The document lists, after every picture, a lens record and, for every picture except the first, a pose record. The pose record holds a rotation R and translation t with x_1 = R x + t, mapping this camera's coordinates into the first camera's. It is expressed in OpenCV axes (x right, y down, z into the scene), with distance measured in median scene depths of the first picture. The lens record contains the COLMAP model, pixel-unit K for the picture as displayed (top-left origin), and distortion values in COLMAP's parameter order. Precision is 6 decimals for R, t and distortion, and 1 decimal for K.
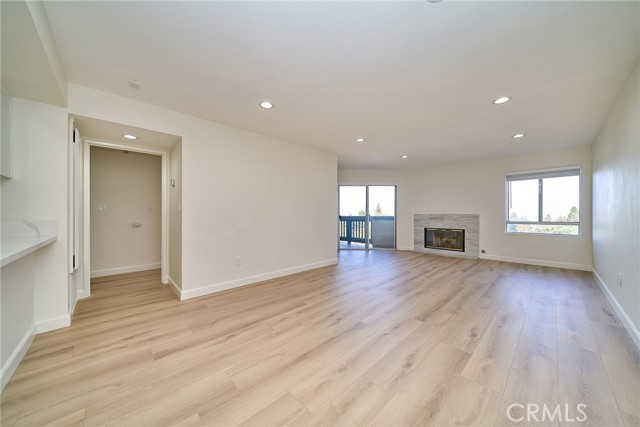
lens RADIAL K [[222.7, 0, 330.5], [0, 222.7, 213.5], [0, 0, 1]] dist [-0.001073, -0.000649]
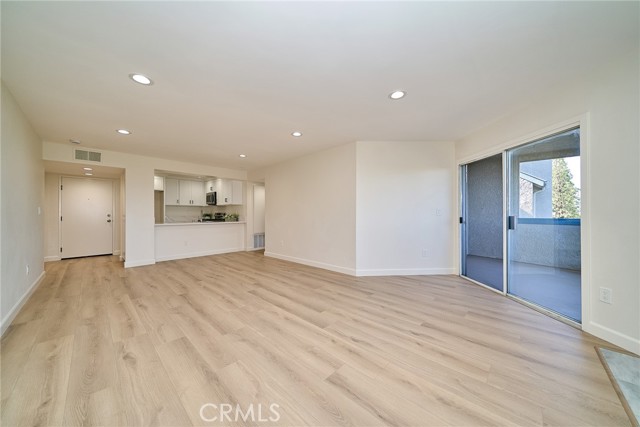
lens RADIAL K [[222.7, 0, 319.2], [0, 222.7, 213.3], [0, 0, 1]] dist [-0.001073, -0.000649]
pose [[0.017726, -0.001494, -0.999842, 1.068149], [0.004186, 0.999990, -0.001420, -0.003067], [0.999834, -0.004160, 0.017733, 1.093645]]
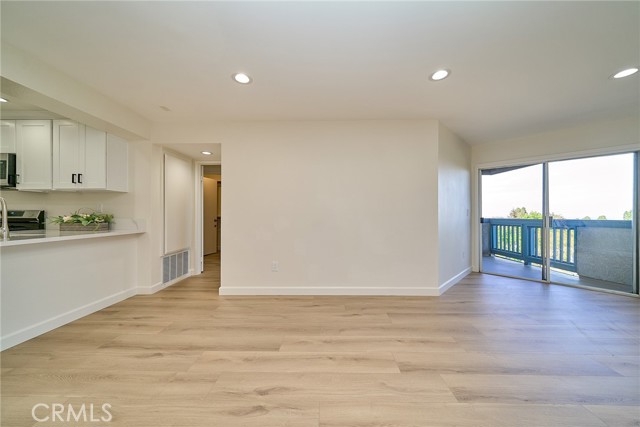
lens RADIAL K [[222.7, 0, 324.7], [0, 222.7, 215.7], [0, 0, 1]] dist [-0.001073, -0.000649]
pose [[0.691837, 0.003493, -0.722045, 0.331117], [0.000012, 0.999988, 0.004849, 0.001714], [0.722054, -0.003363, 0.691829, 0.455287]]
